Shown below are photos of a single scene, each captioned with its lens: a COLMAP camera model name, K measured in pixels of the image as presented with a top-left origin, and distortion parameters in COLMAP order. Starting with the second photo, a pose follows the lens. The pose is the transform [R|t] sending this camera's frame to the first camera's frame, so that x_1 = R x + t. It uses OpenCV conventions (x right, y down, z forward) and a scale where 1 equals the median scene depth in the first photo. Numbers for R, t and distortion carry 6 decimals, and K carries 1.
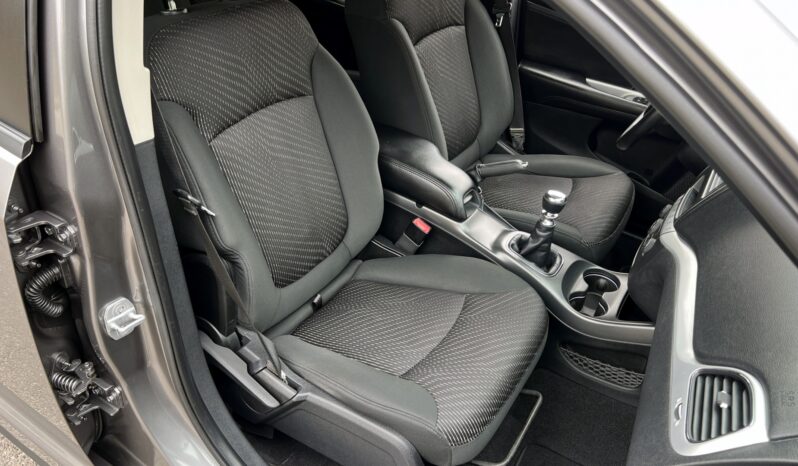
lens RADIAL K [[627.9, 0, 389.8], [0, 627.9, 236.2], [0, 0, 1]] dist [0.072613, -0.124310]
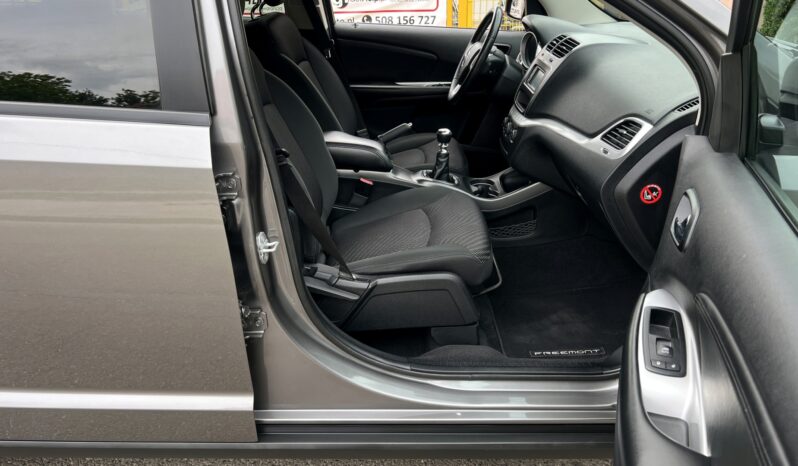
lens RADIAL K [[627.9, 0, 389.8], [0, 627.9, 236.2], [0, 0, 1]] dist [0.072613, -0.124310]
pose [[0.855399, -0.317514, 0.409240, -0.532959], [0.373775, 0.925355, -0.063321, 0.210842], [-0.358587, 0.207129, 0.910227, -0.267271]]
